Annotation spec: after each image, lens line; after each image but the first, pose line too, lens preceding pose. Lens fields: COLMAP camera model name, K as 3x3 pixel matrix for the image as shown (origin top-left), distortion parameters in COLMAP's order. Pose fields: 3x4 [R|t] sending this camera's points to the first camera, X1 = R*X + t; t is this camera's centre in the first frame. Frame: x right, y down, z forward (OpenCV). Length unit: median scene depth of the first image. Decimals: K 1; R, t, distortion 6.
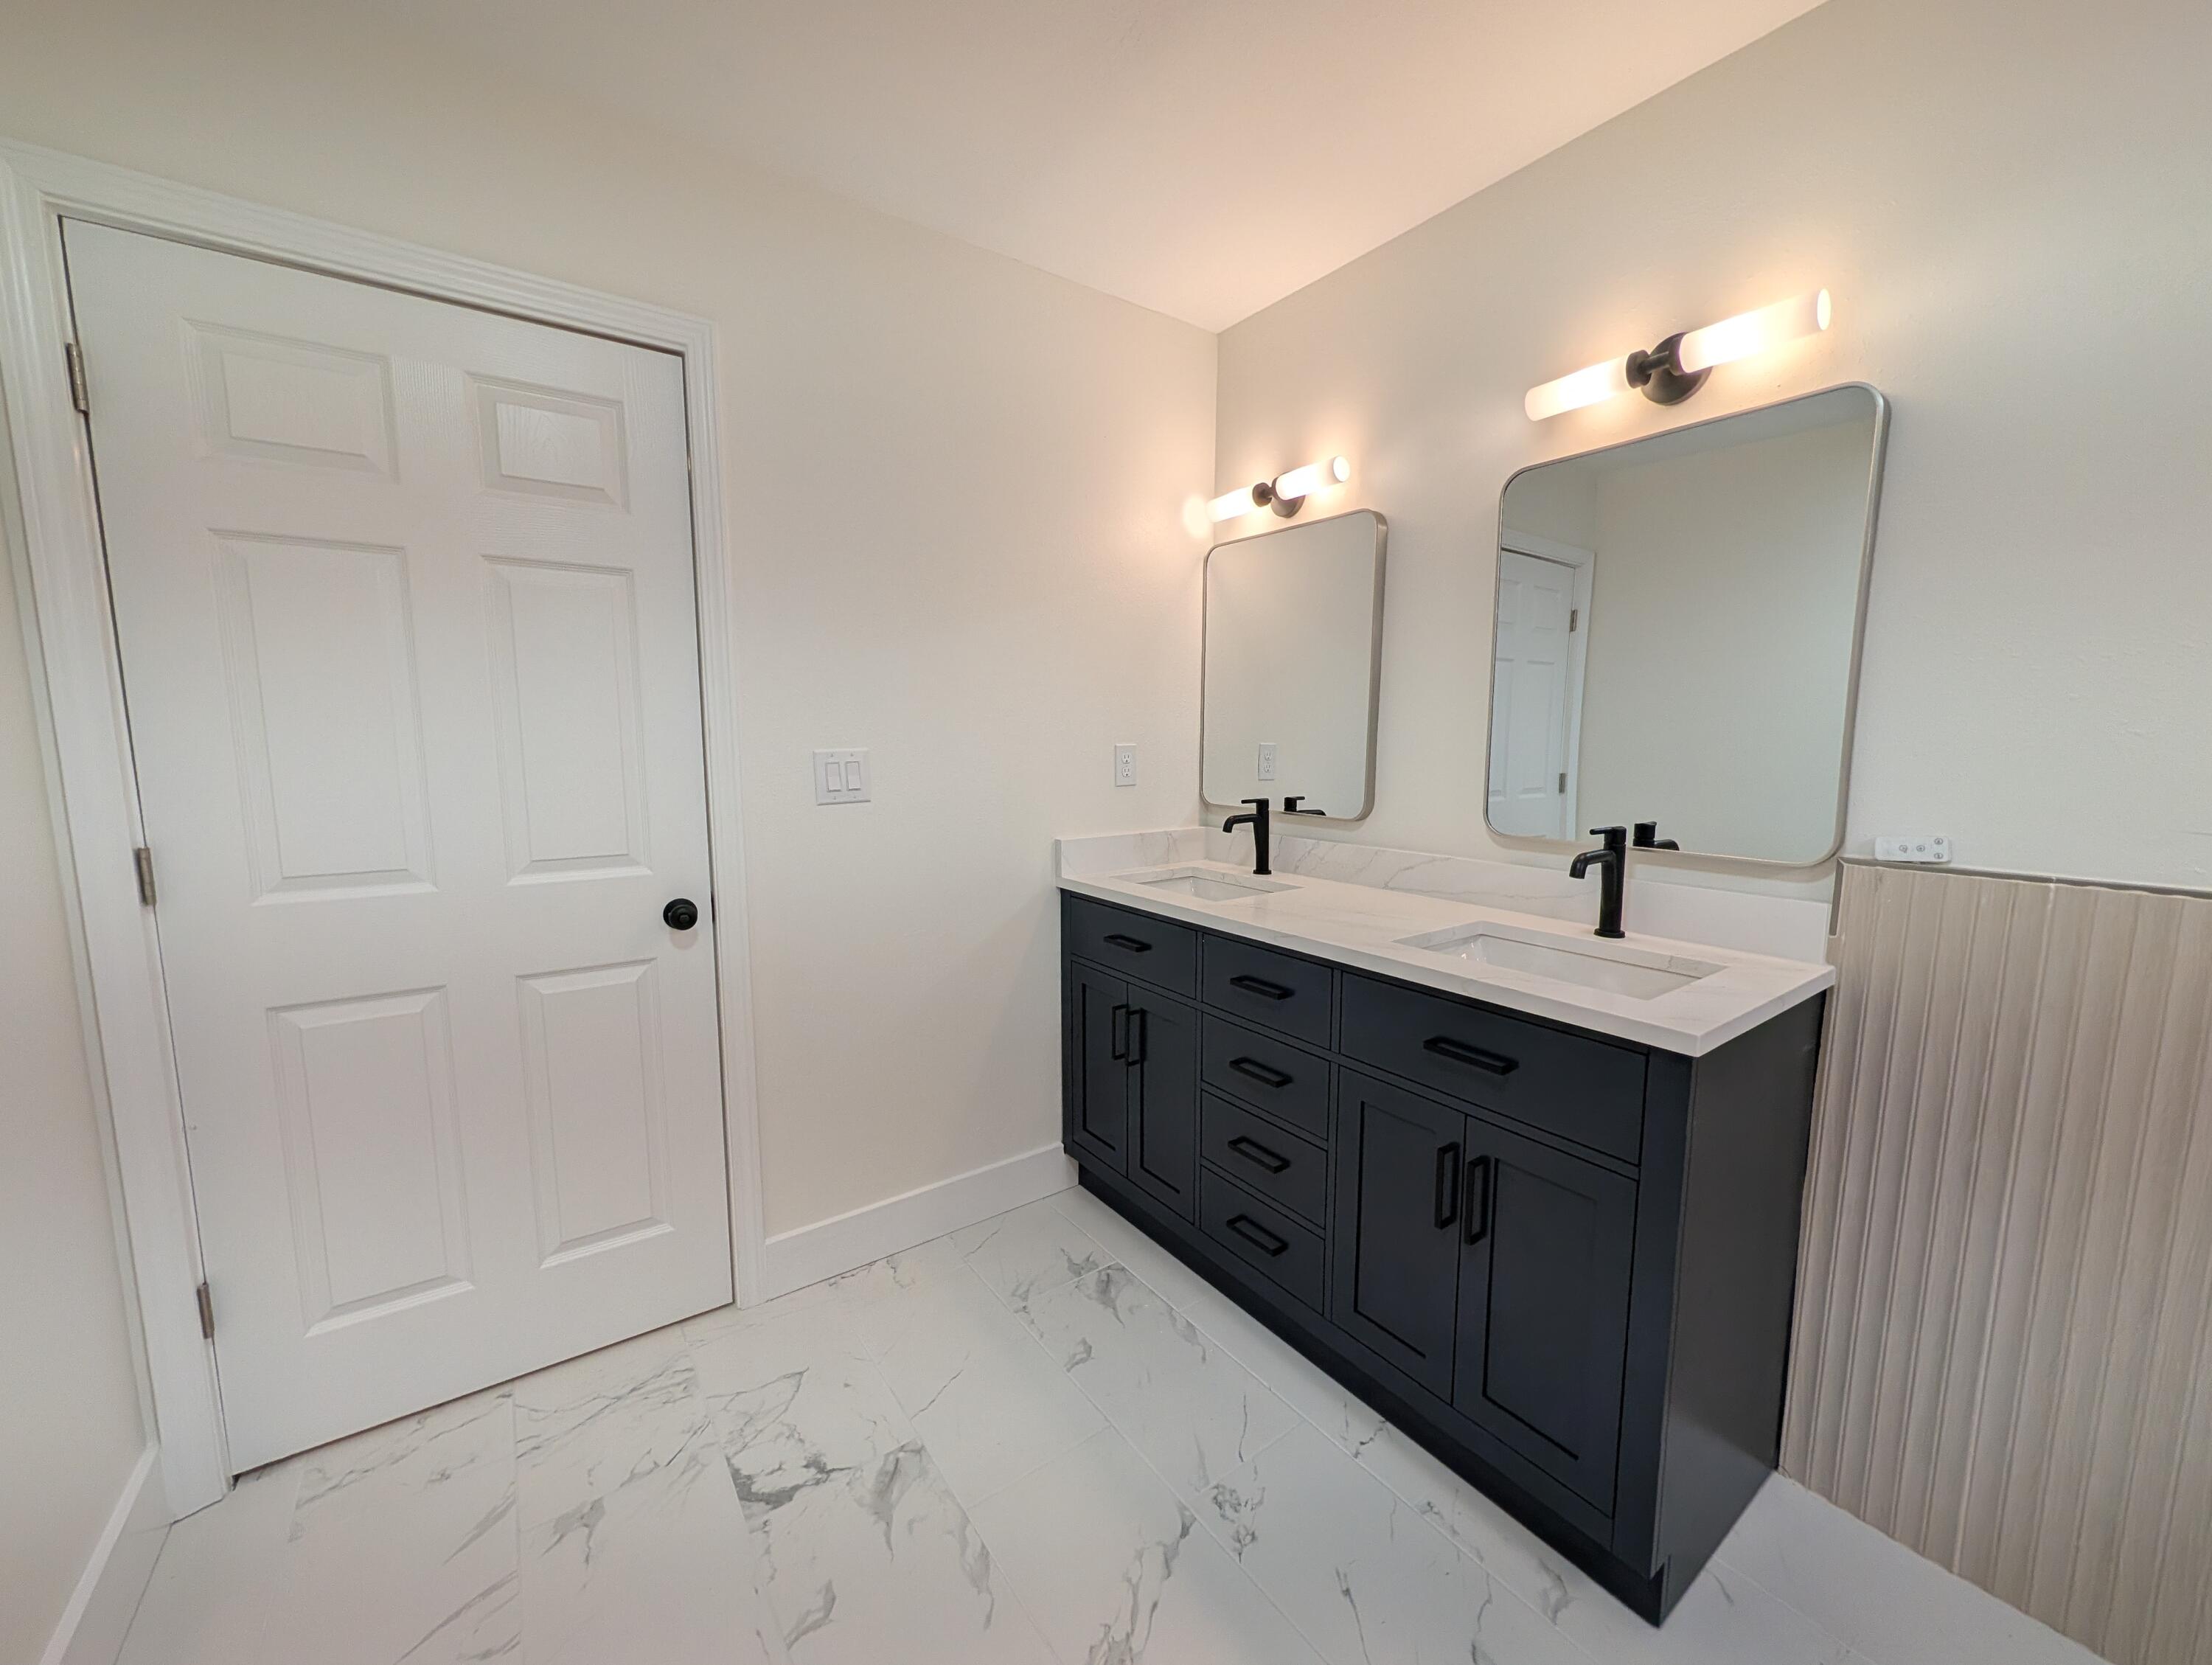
lens RADIAL K [[847.4, 0, 1109.7], [0, 847.4, 836.5], [0, 0, 1]] dist [-0.001283, 0.000567]
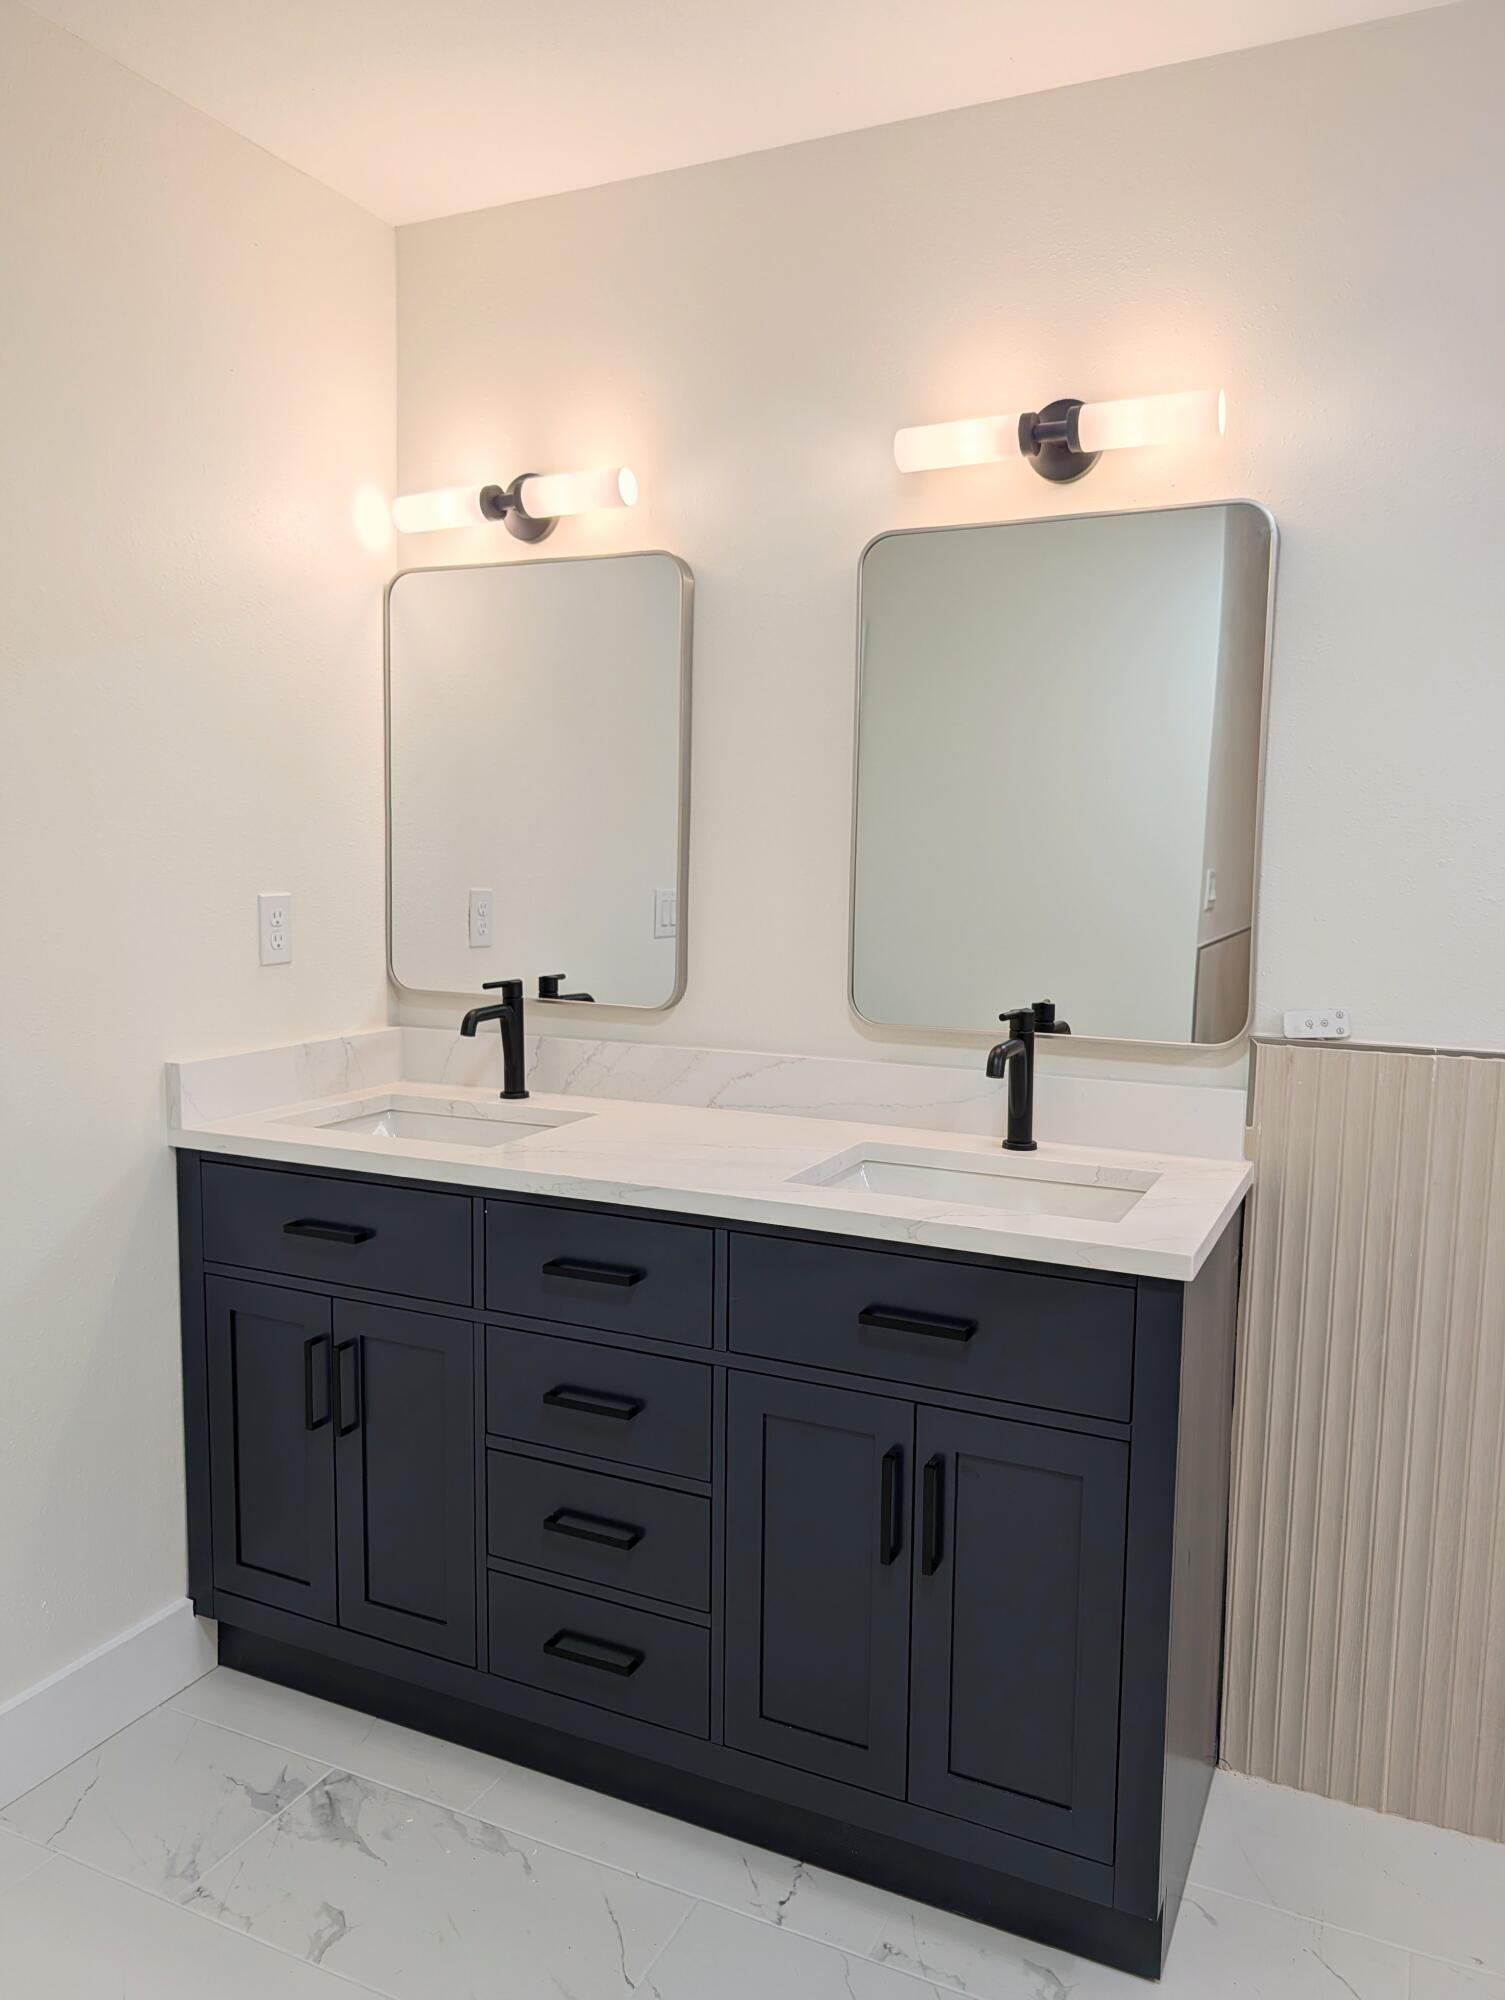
lens RADIAL K [[1446.5, 0, 752.5], [0, 1446.5, 1000.0], [0, 0, 1]] dist [0.007756, -0.009409]
pose [[0.877069, -0.037725, 0.478881, -0.238561], [0.043822, 0.999038, -0.001558, -0.026106], [-0.478362, 0.022352, 0.877878, -0.051401]]
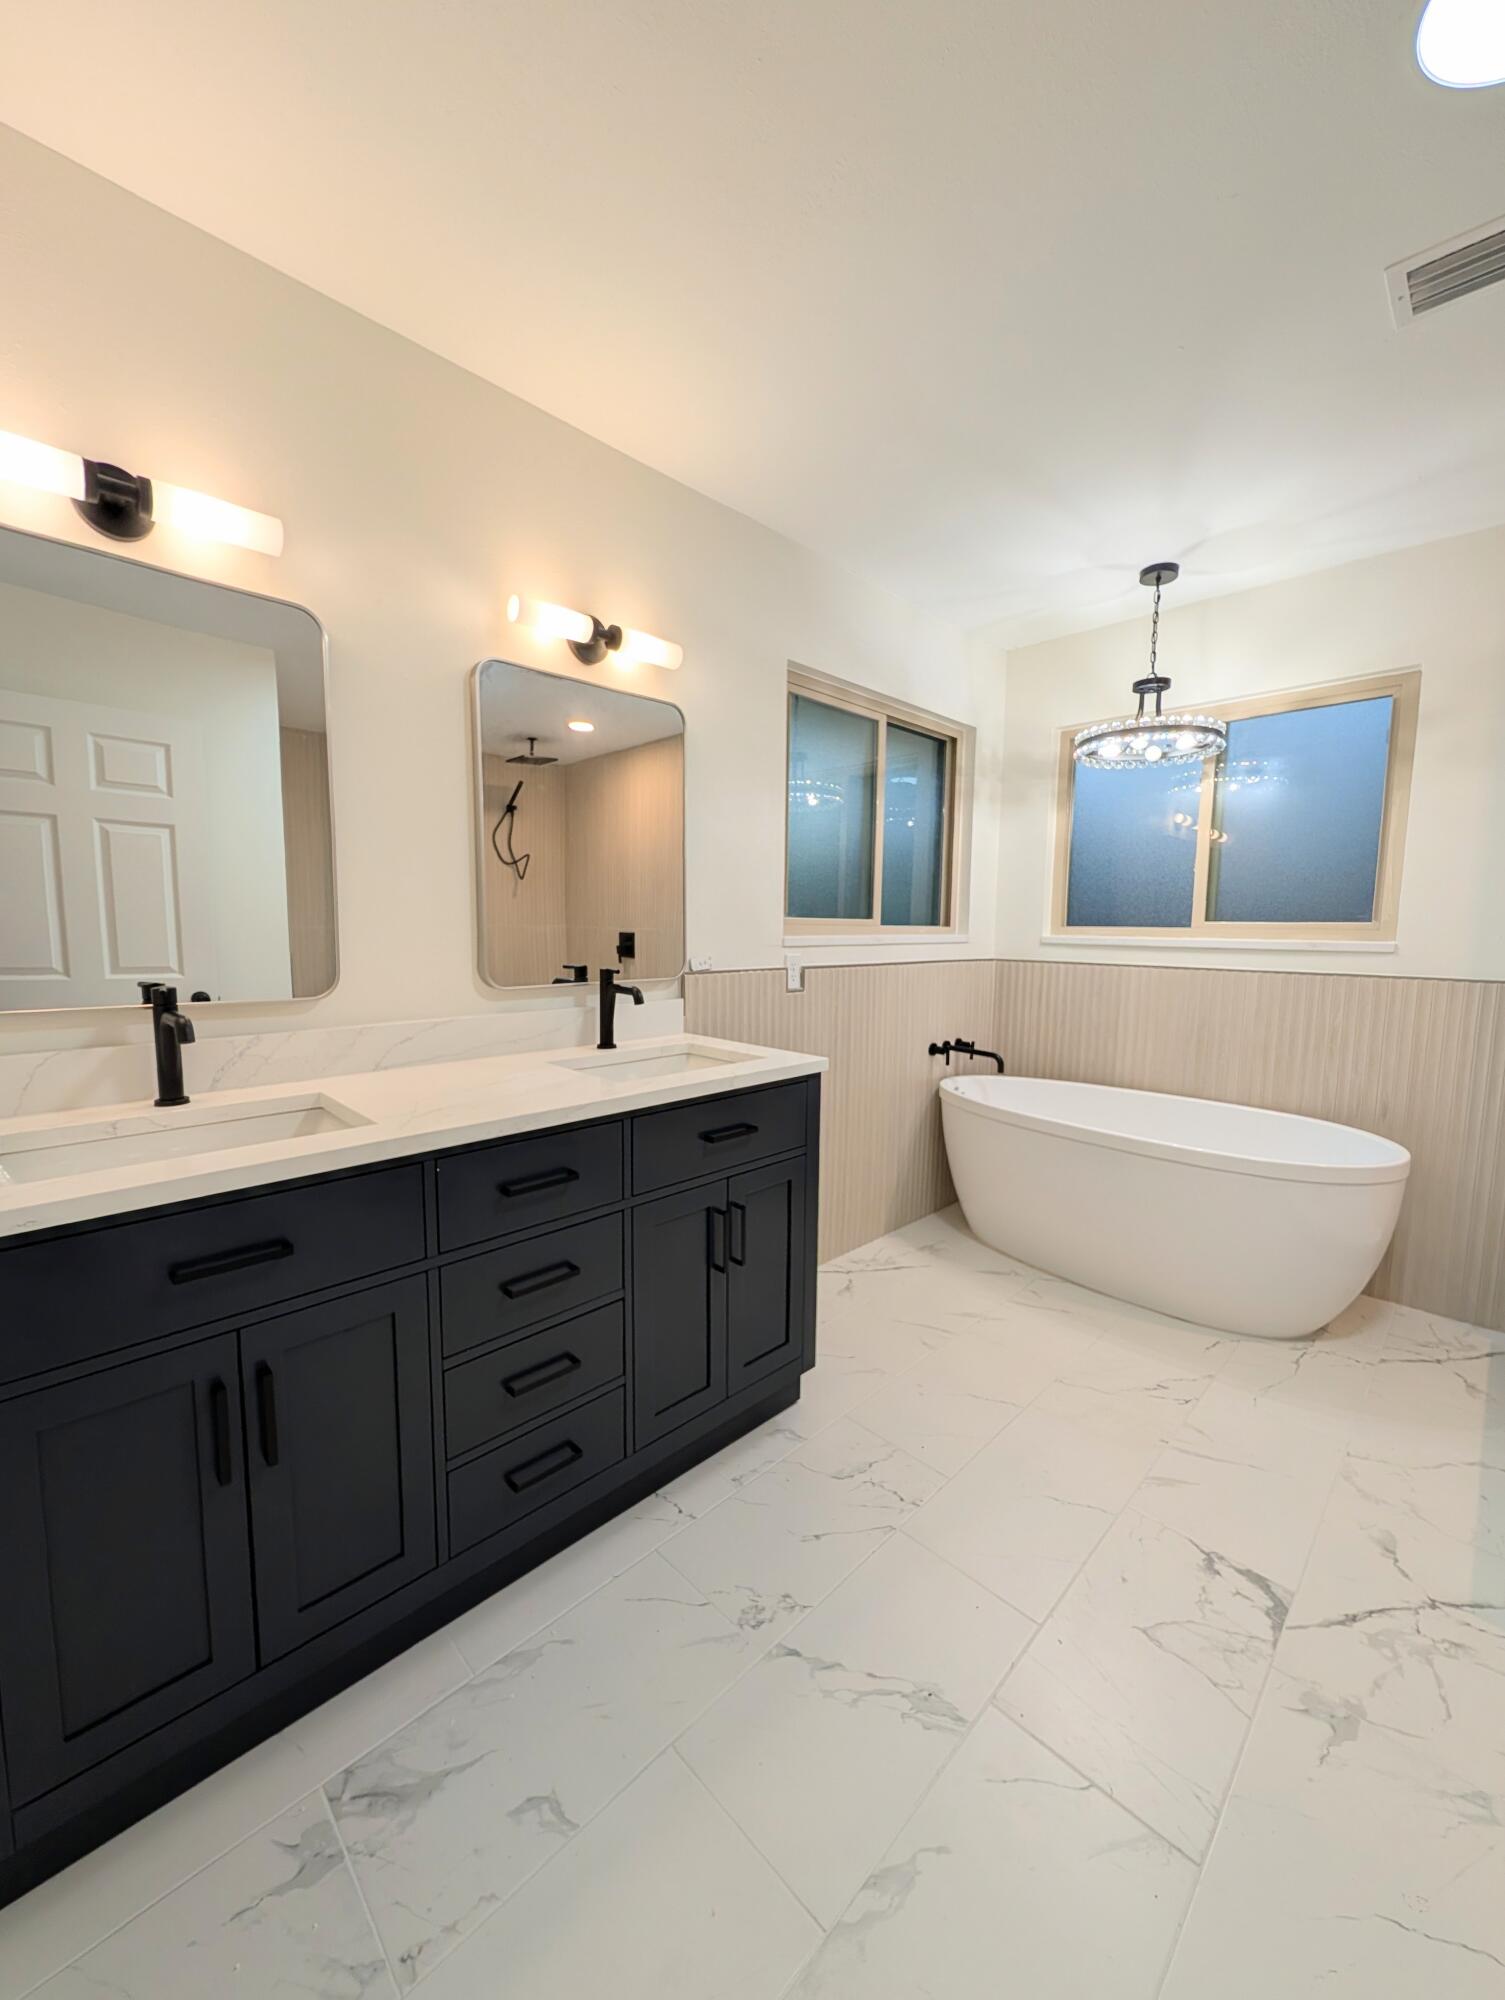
lens RADIAL K [[766.2, 0, 748.5], [0, 766.2, 999.3], [0, 0, 1]] dist [-0.001283, 0.000567]
pose [[-0.148319, -0.102451, 0.983618, -0.591279], [0.106924, 0.987128, 0.118939, -0.074902], [-0.983142, 0.122813, -0.135456, 0.853682]]
